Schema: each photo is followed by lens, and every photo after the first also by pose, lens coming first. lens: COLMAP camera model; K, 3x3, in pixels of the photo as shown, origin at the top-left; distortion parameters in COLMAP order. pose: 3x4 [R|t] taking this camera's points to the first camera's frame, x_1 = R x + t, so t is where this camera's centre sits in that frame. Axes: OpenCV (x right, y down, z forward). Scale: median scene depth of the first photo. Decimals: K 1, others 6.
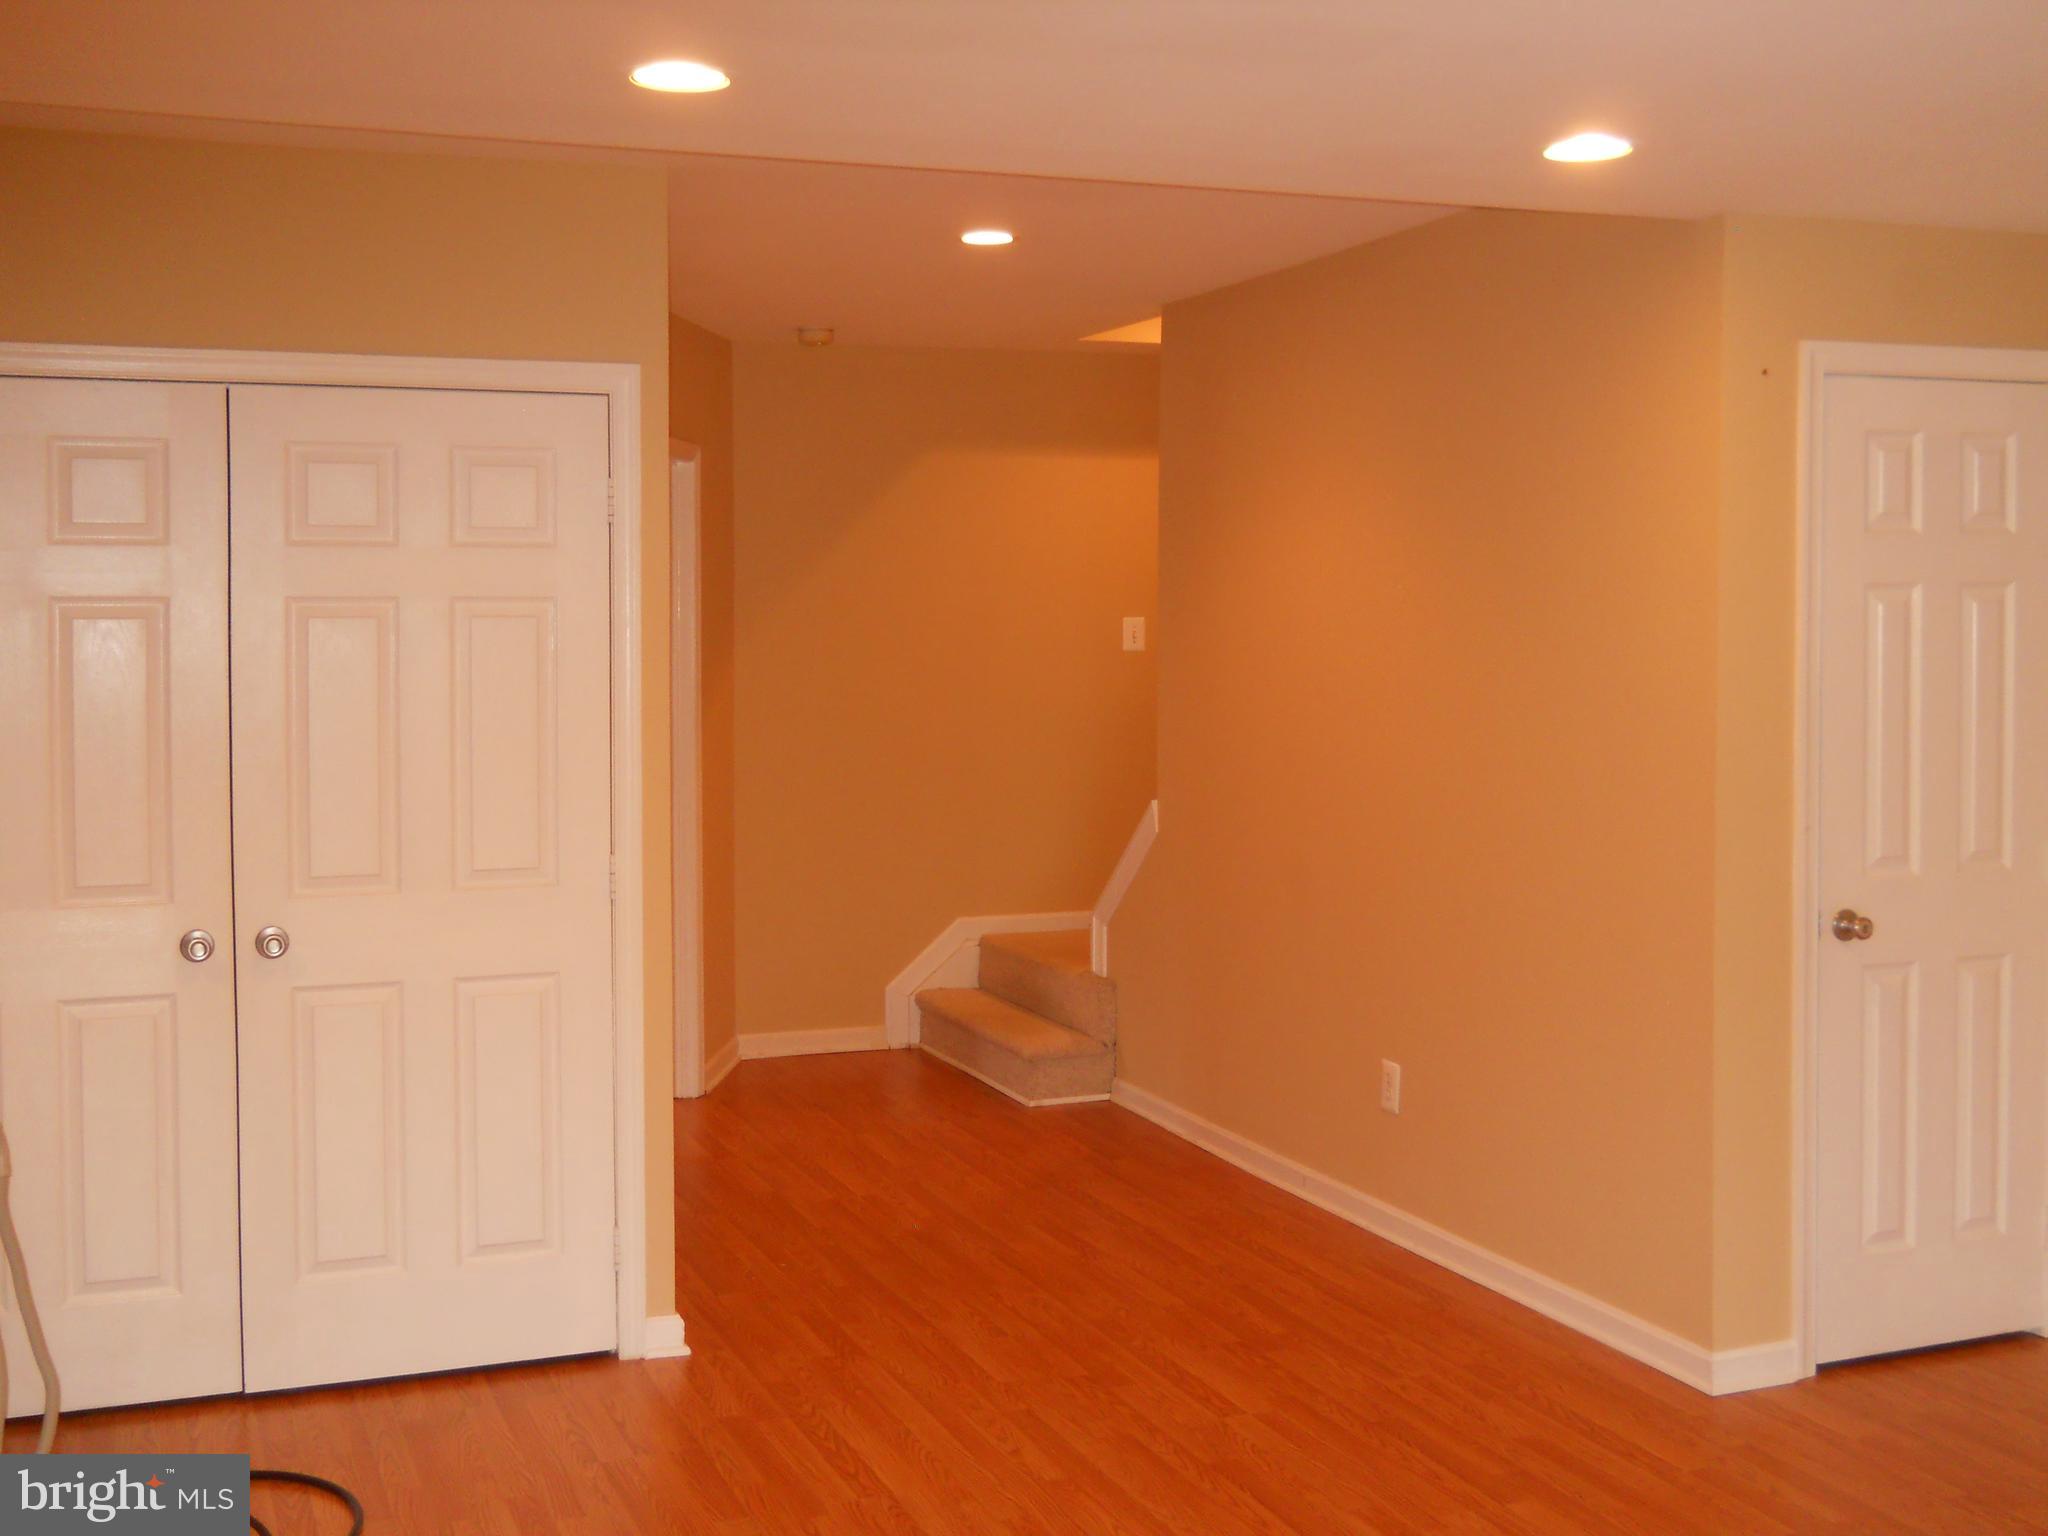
lens RADIAL K [[2290.2, 0, 999.7], [0, 2290.2, 681.7], [0, 0, 1]] dist [-0.012017, -0.026598]
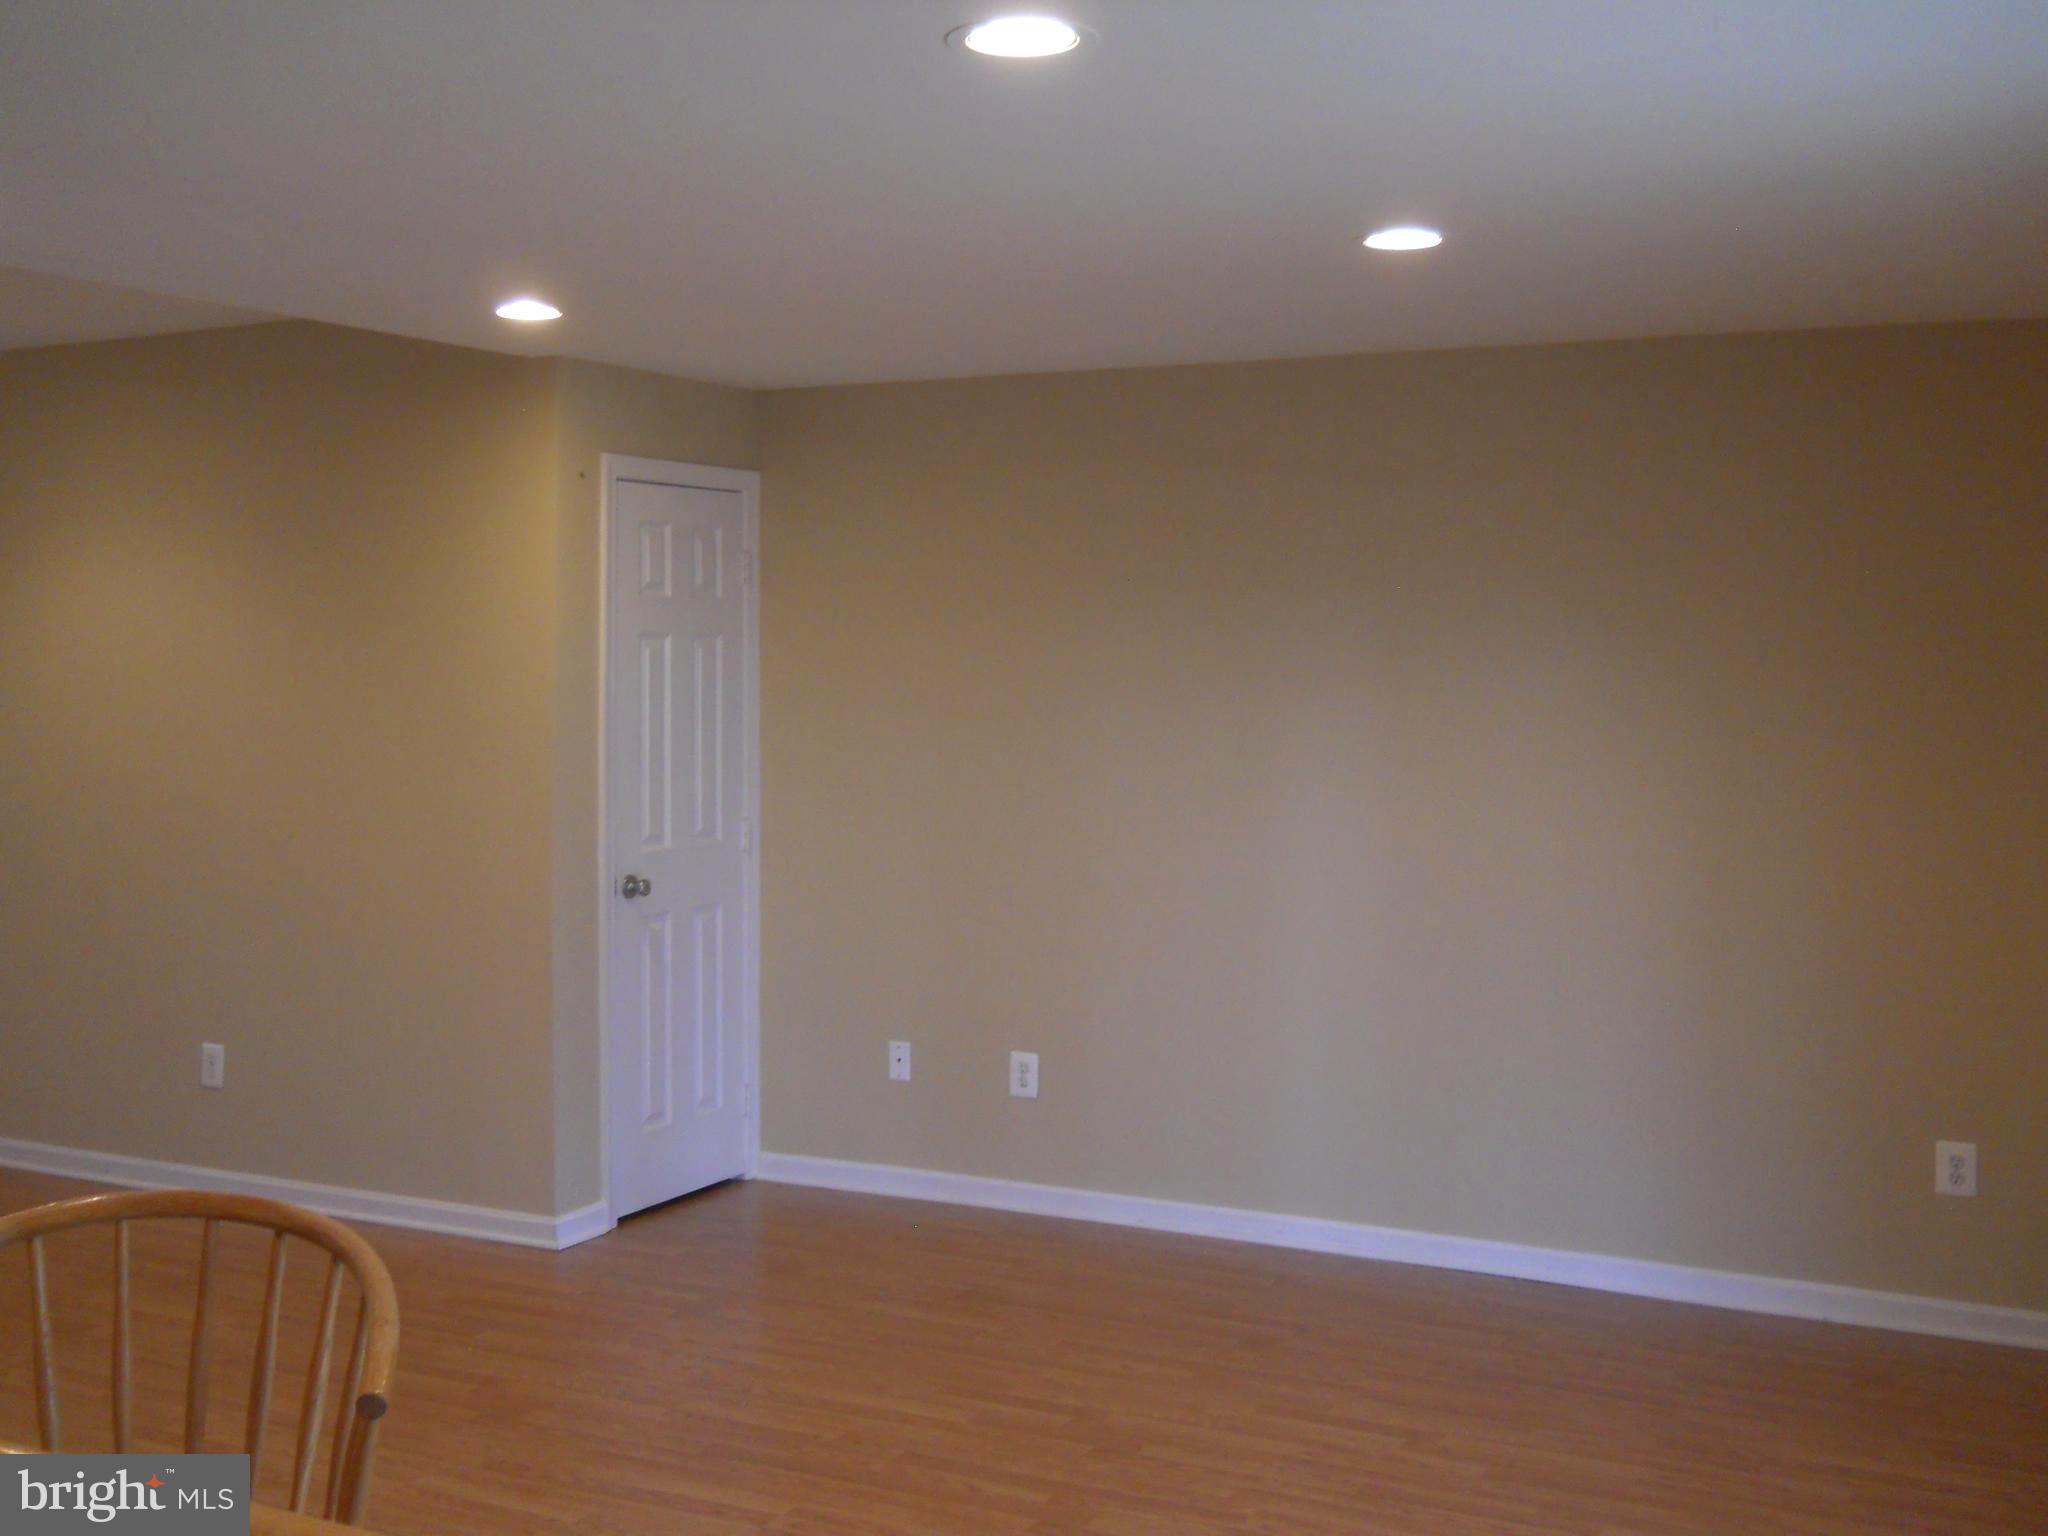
lens RADIAL K [[2290.2, 0, 999.7], [0, 2290.2, 681.7], [0, 0, 1]] dist [-0.012017, -0.026598]
pose [[0.755575, -0.001968, 0.655059, -0.348226], [0.017545, 0.999698, -0.017235, 0.012519], [-0.654827, 0.024515, 0.755381, -0.166328]]
